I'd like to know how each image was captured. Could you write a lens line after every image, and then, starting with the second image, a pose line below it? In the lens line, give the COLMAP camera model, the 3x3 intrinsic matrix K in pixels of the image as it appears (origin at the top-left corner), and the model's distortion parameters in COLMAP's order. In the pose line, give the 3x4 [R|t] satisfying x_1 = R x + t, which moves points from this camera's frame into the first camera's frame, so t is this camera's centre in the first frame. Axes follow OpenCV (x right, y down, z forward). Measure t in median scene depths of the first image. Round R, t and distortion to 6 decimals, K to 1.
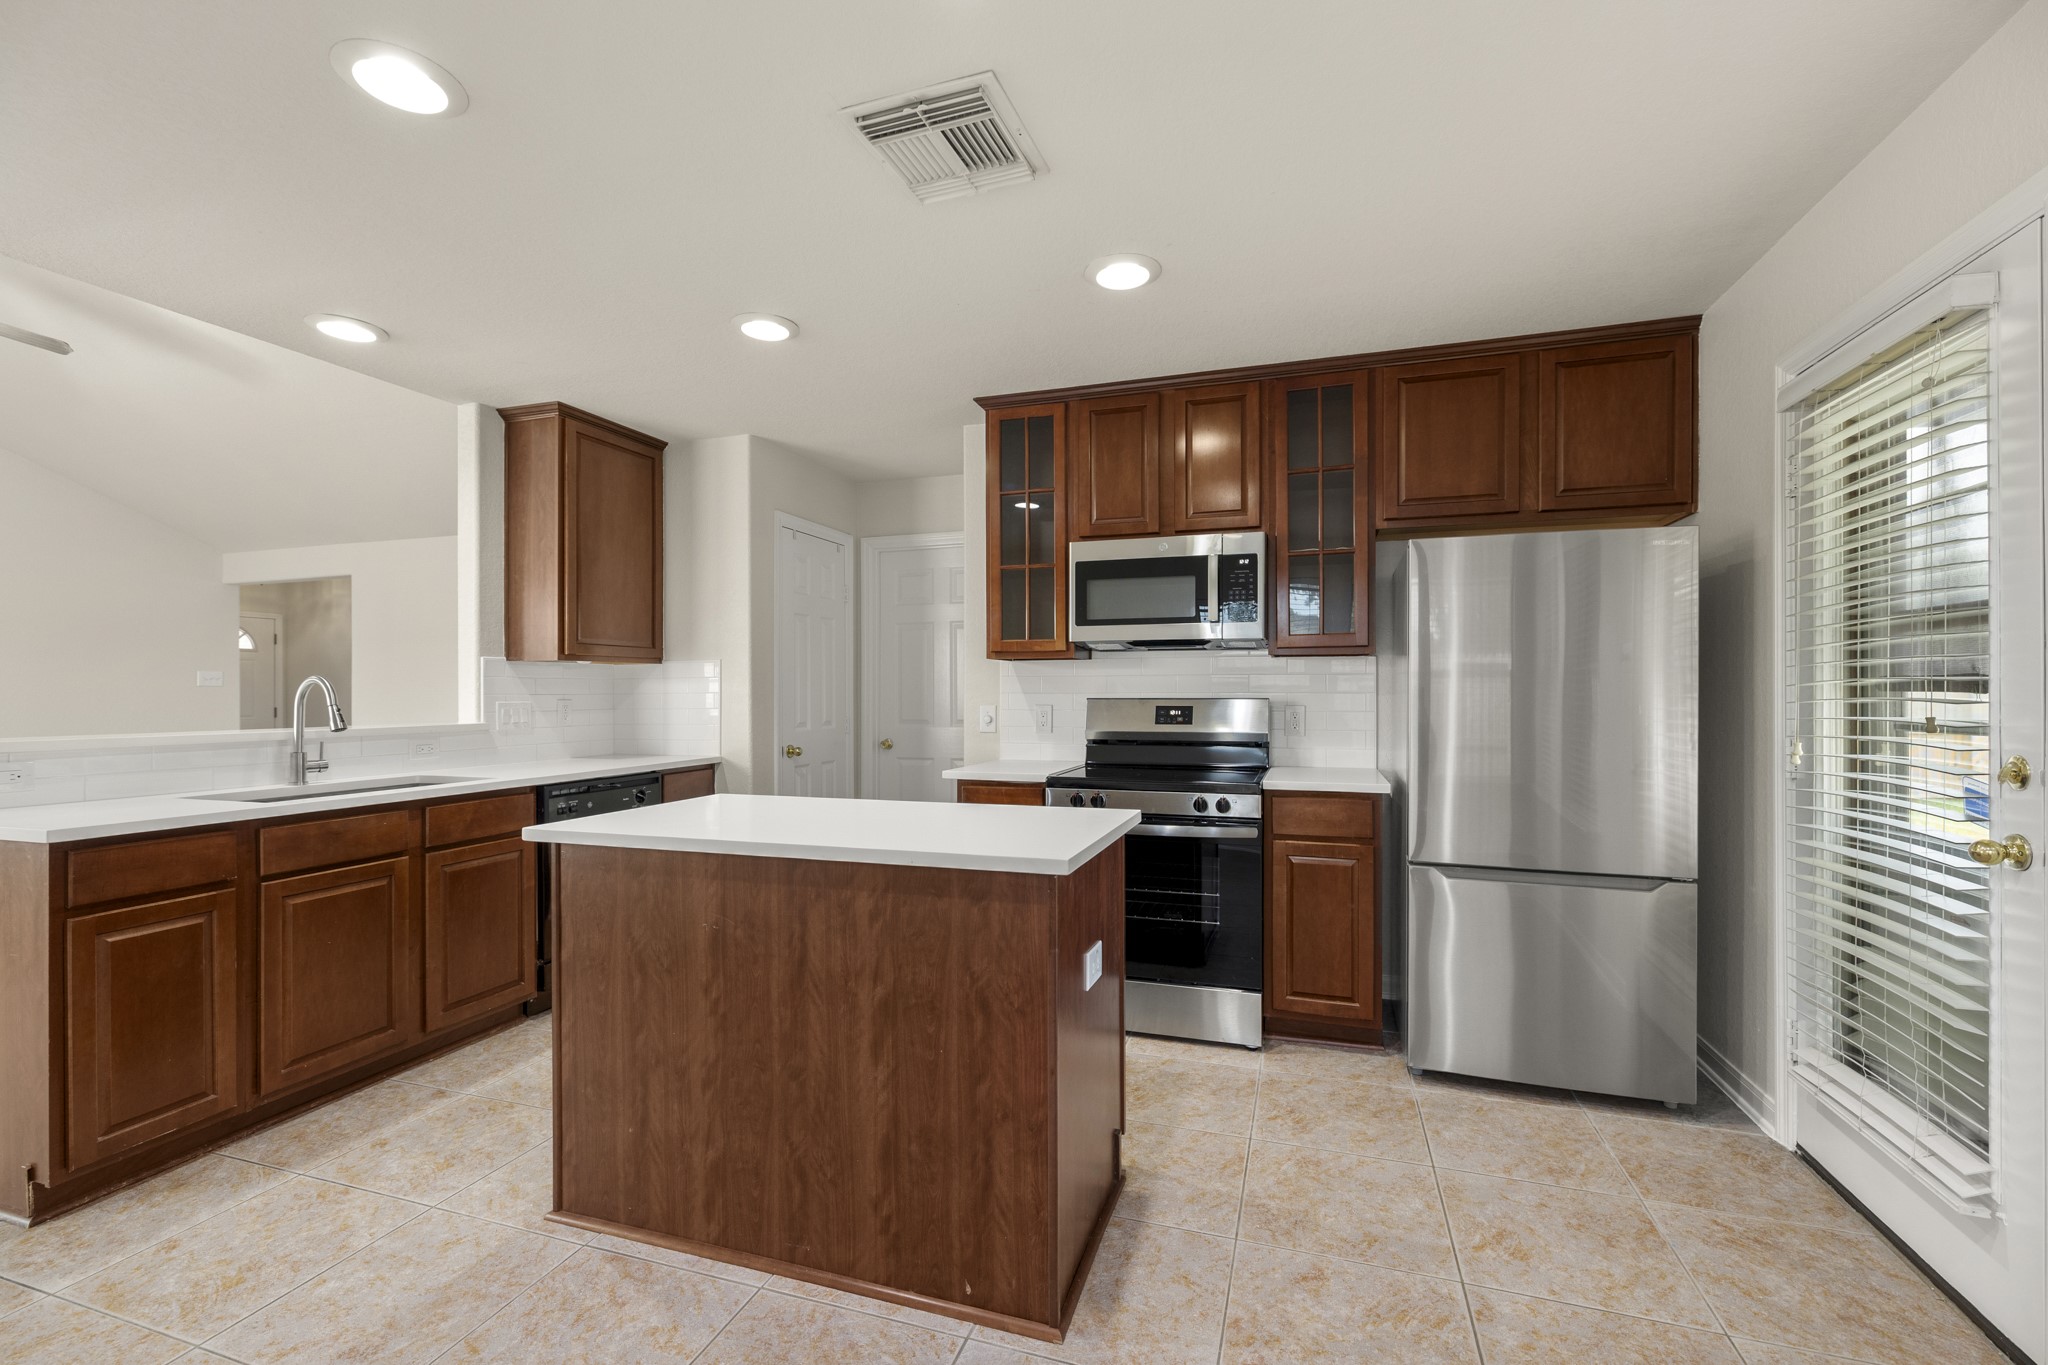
lens RADIAL K [[864.0, 0, 1033.6], [0, 864.0, 690.1], [0, 0, 1]] dist [0.001368, -0.000104]
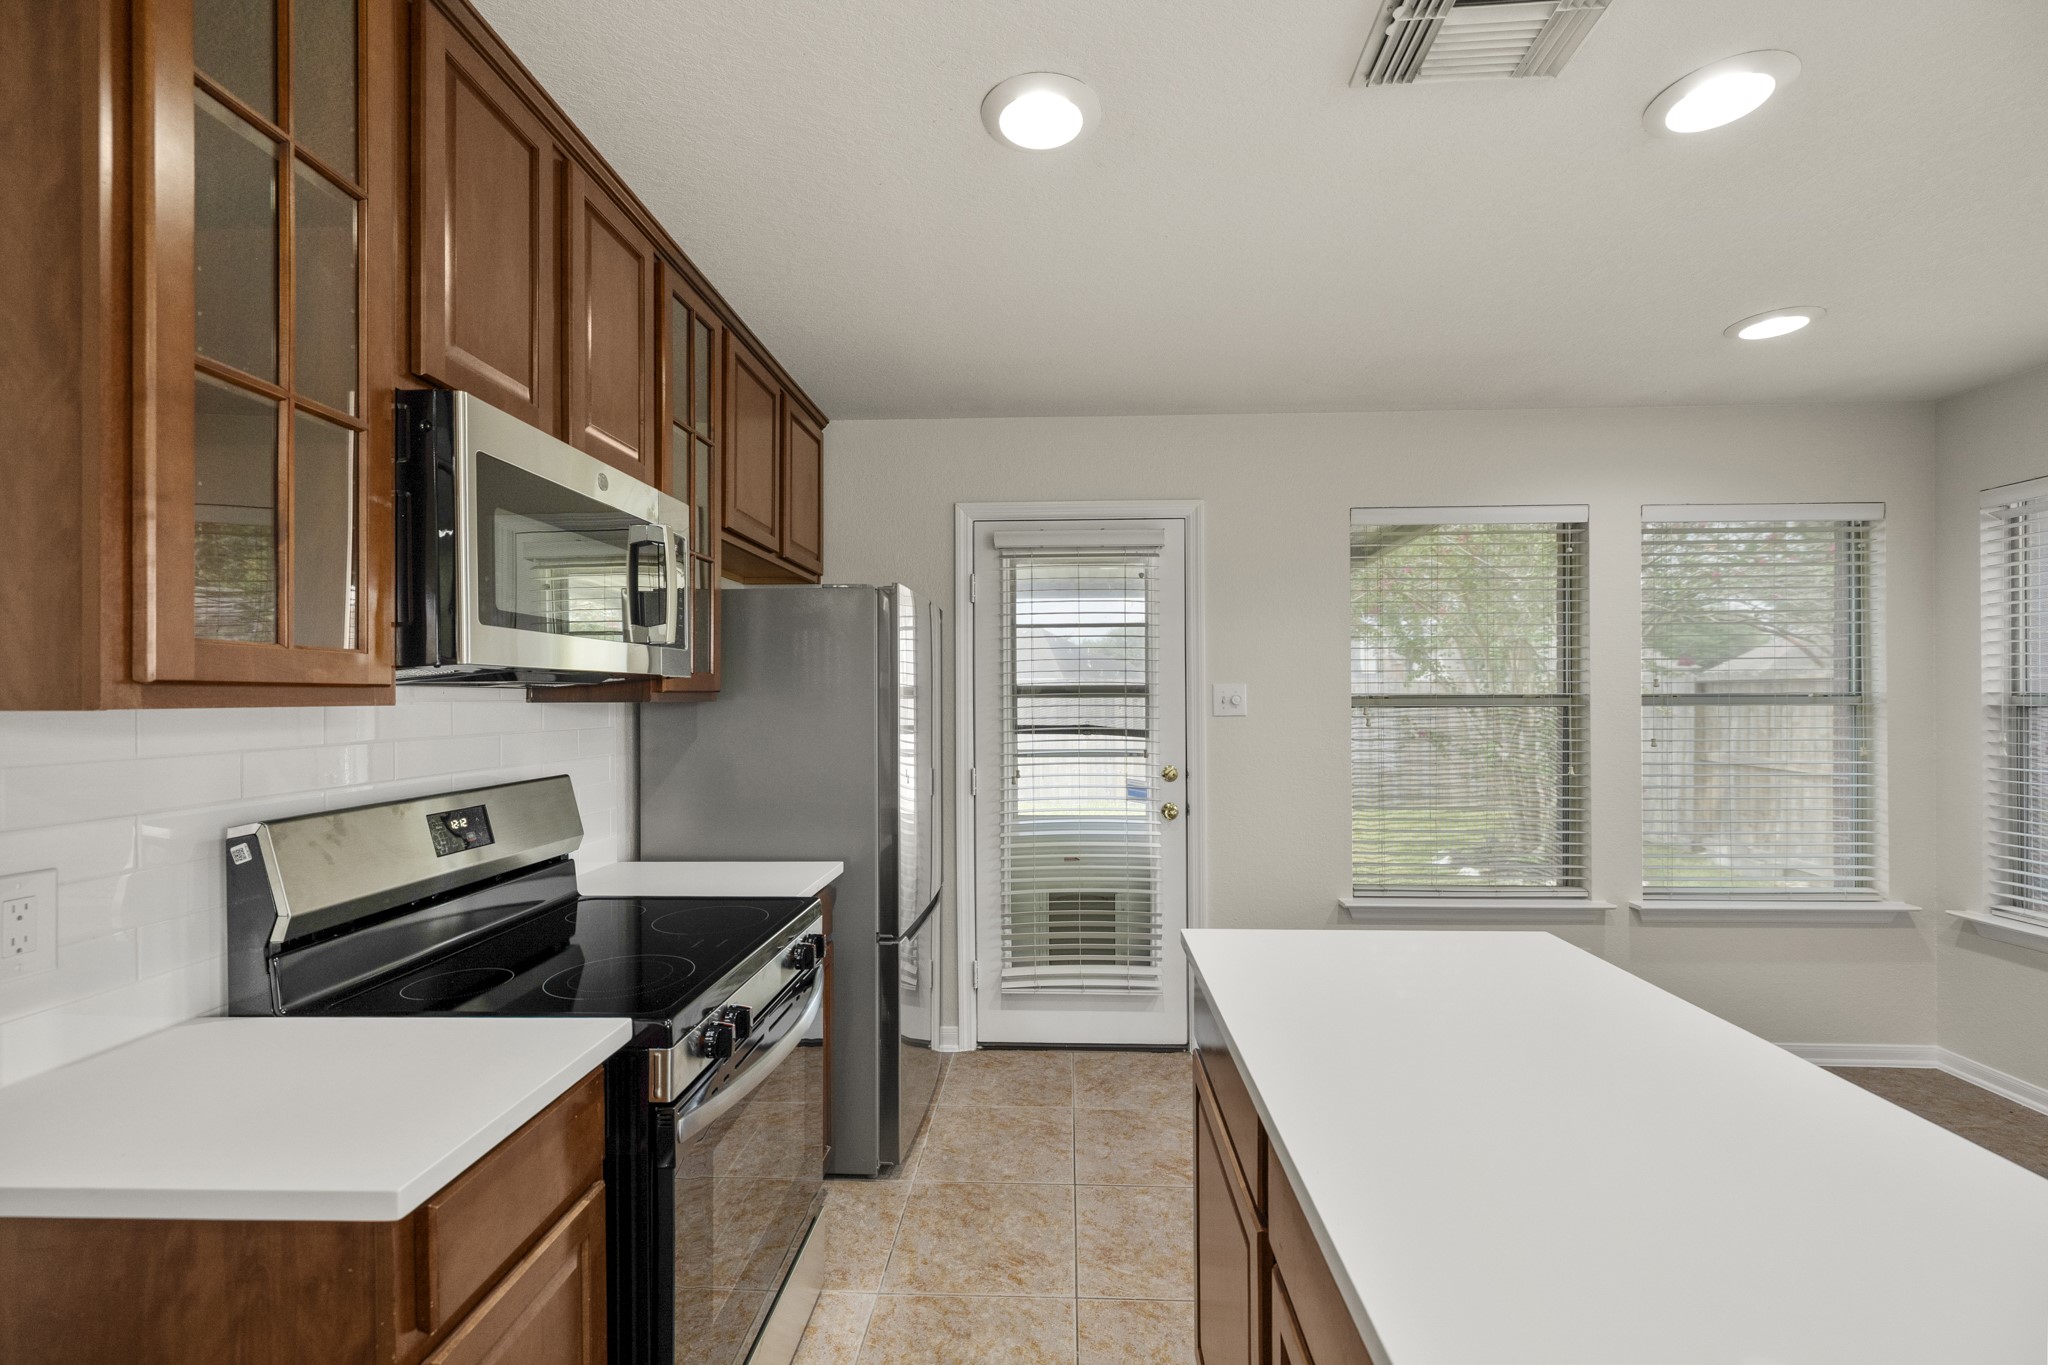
lens RADIAL K [[864.0, 0, 1029.7], [0, 864.0, 699.2], [0, 0, 1]] dist [0.001368, -0.000104]
pose [[-0.268193, 0.001311, 0.963364, -0.544416], [0.002863, 0.999996, -0.000563, -0.059150], [-0.963361, 0.002607, -0.268195, 1.271308]]
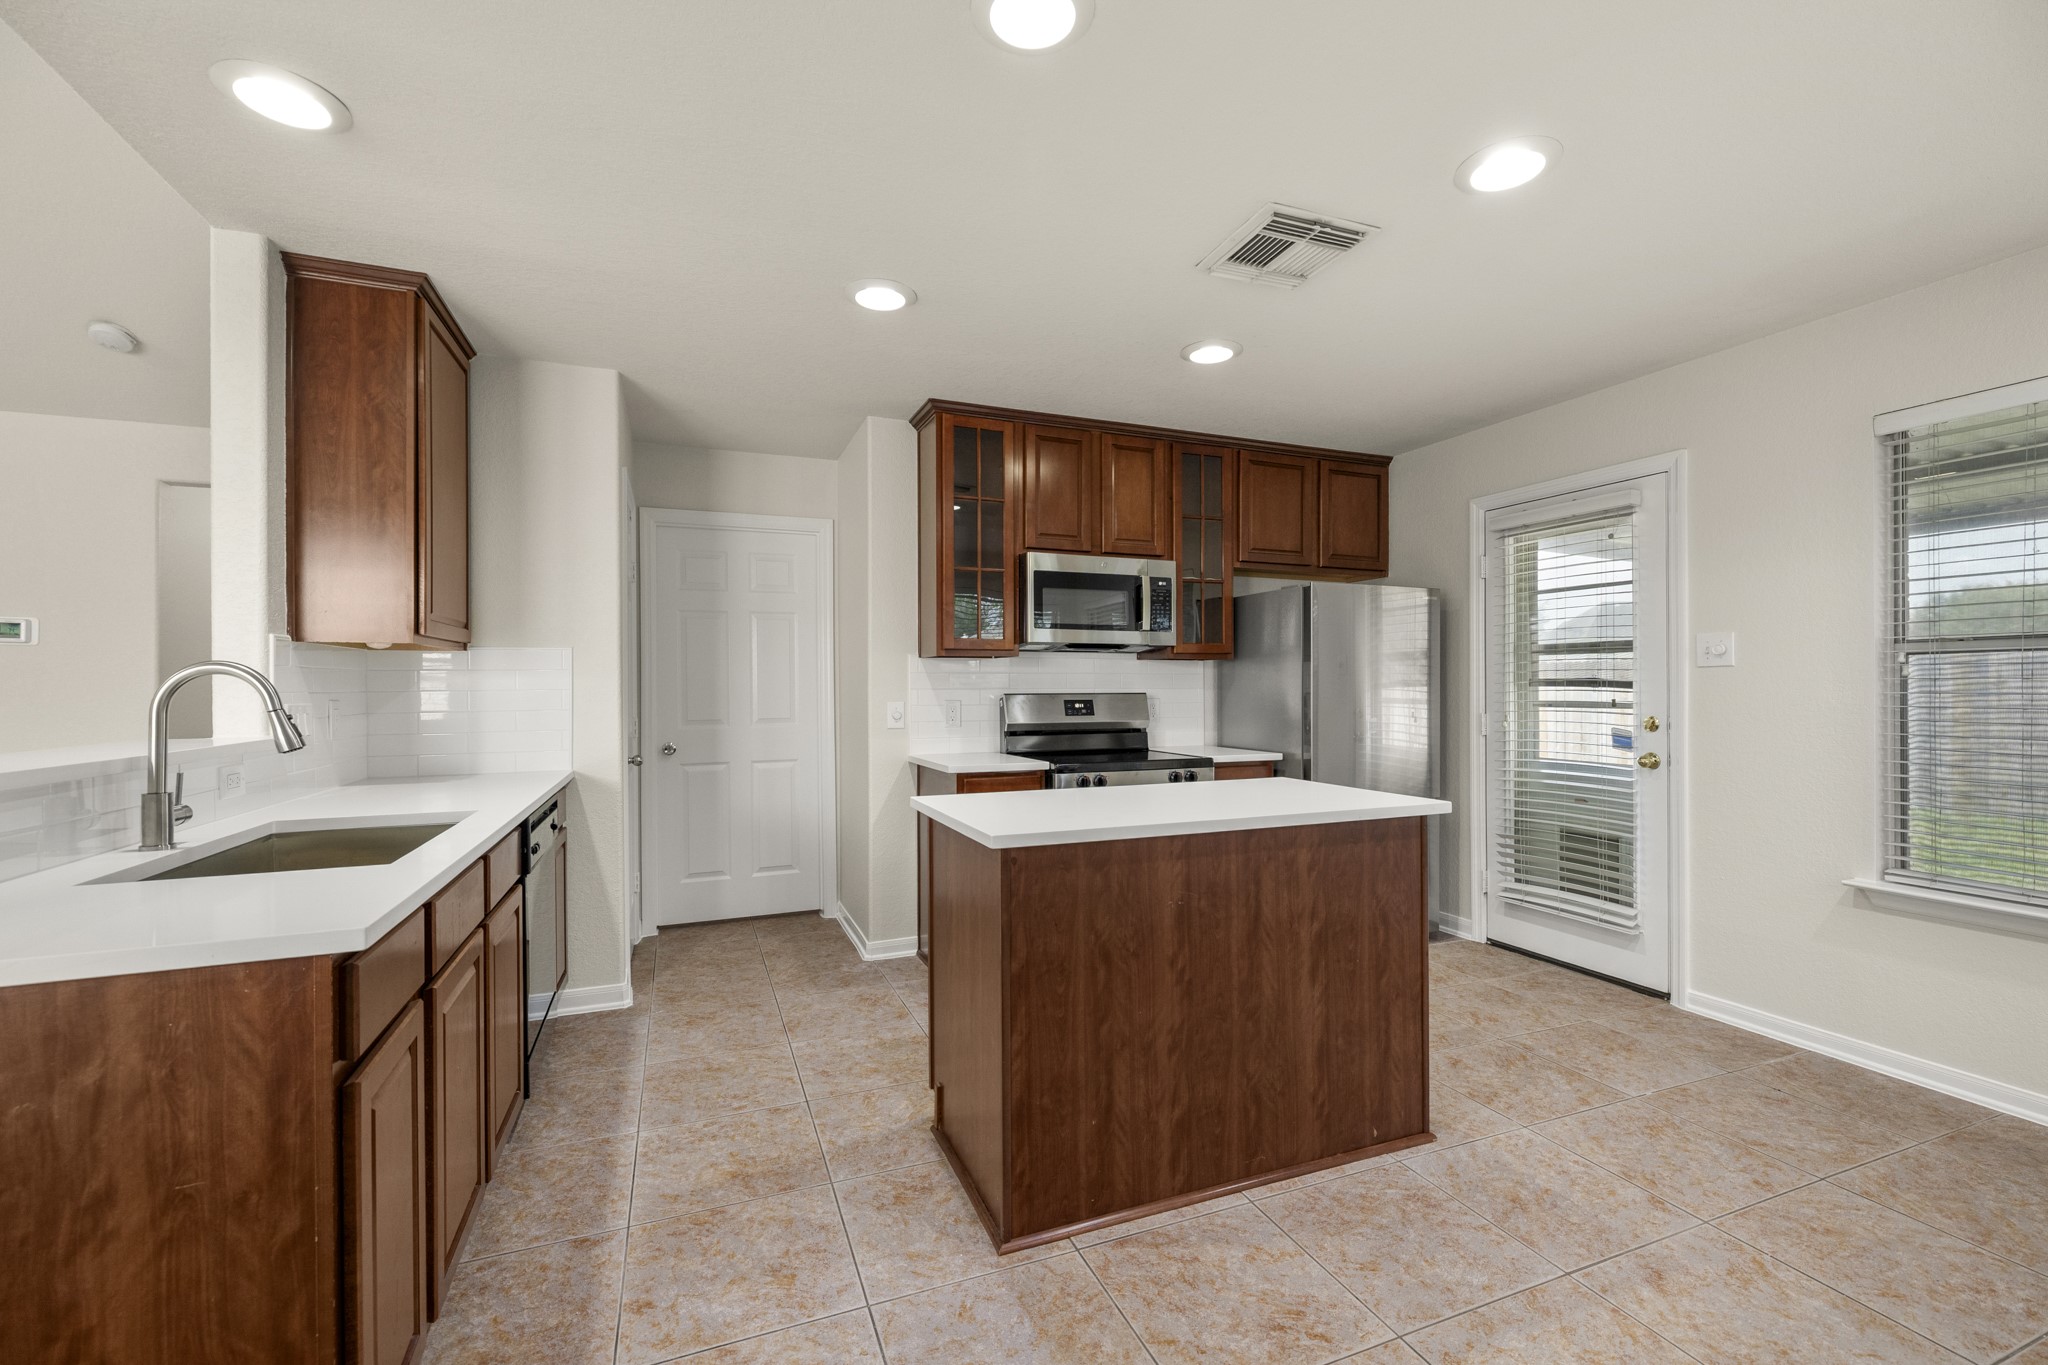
lens RADIAL K [[864.0, 0, 1030.3], [0, 864.0, 686.8], [0, 0, 1]] dist [0.001368, -0.000104]
pose [[0.764724, 0.000682, 0.644358, -0.974070], [-0.000475, 1.000000, -0.000495, 0.001805], [-0.644358, 0.000073, 0.764724, 0.230926]]
